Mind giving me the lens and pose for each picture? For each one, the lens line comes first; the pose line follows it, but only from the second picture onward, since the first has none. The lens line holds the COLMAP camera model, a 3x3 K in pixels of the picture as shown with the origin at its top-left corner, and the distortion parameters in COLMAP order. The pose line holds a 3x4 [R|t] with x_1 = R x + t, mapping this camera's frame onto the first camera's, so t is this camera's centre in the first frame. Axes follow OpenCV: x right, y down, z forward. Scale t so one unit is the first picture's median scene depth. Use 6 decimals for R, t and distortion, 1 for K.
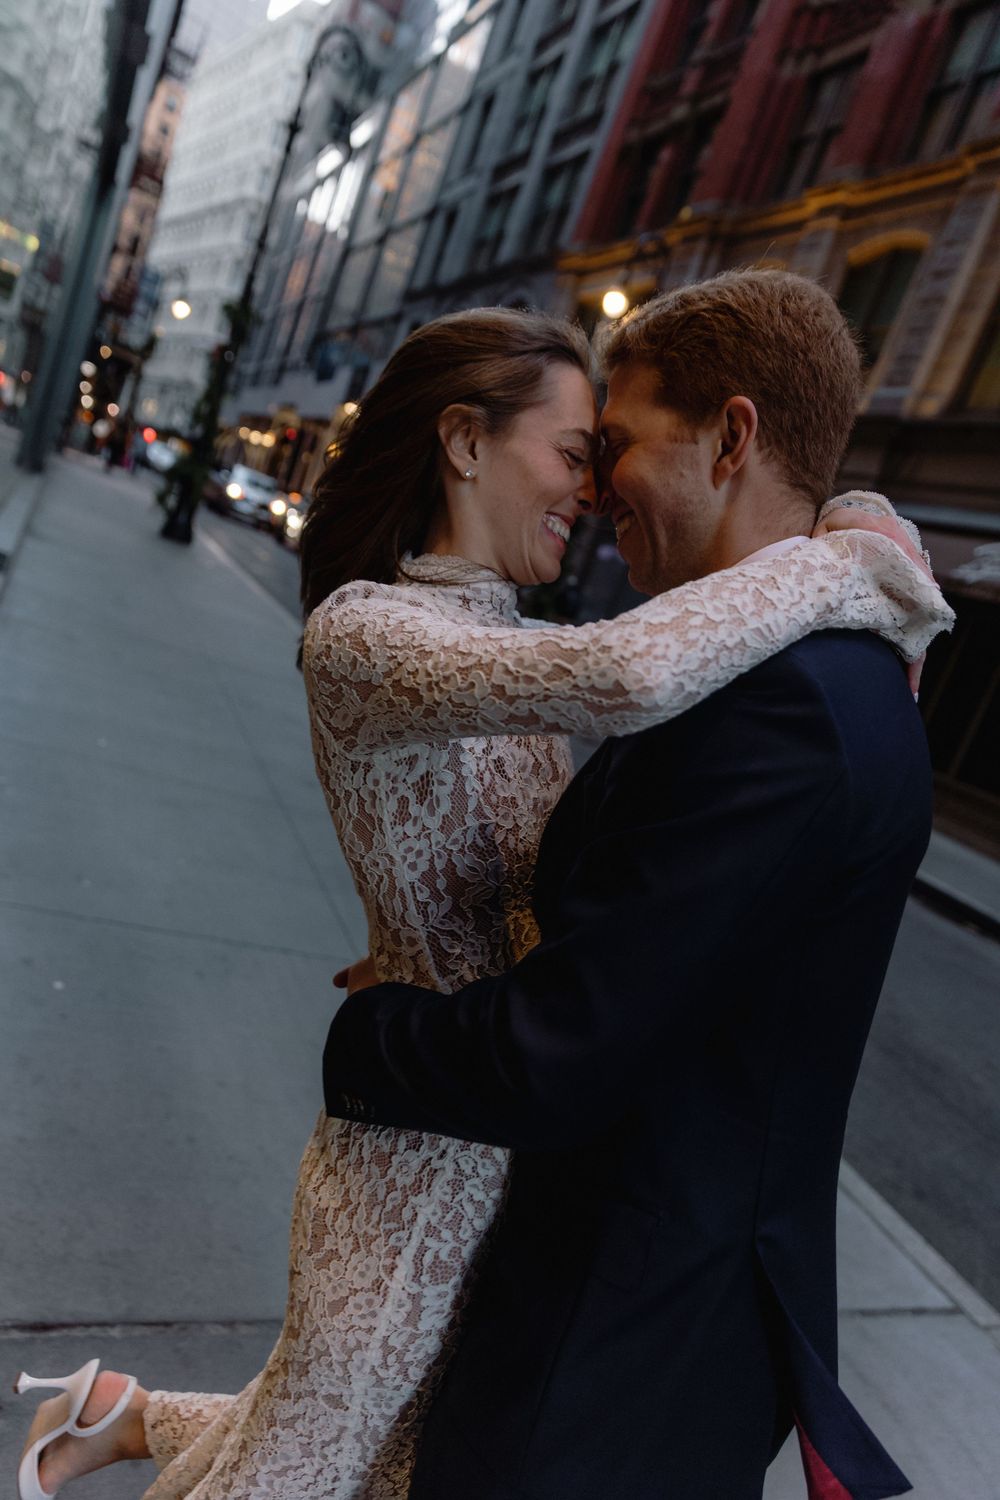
lens RADIAL K [[972.6, 0, 501.2], [0, 972.6, 755.5], [0, 0, 1]] dist [0.009003, 0.002446]
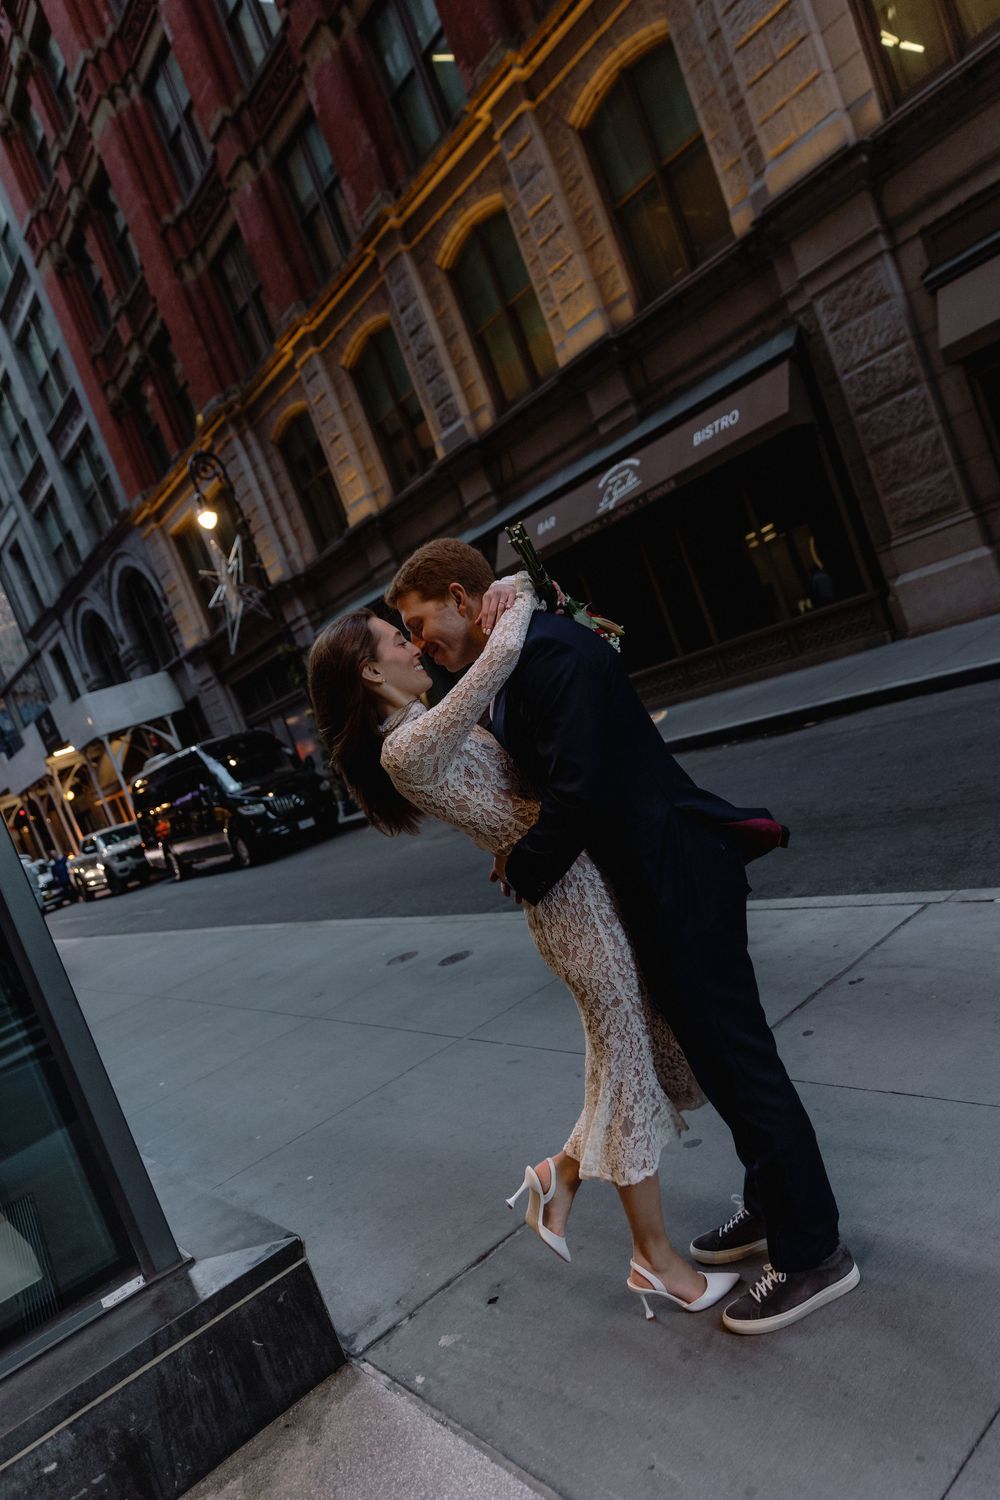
lens RADIAL K [[984.8, 0, 498.2], [0, 984.8, 761.2], [0, 0, 1]] dist [0.008176, 0.001498]
pose [[0.732089, -0.656728, 0.180984, -0.434430], [0.673747, 0.737265, -0.050061, 0.167255], [-0.100557, 0.158586, 0.982211, -1.372807]]
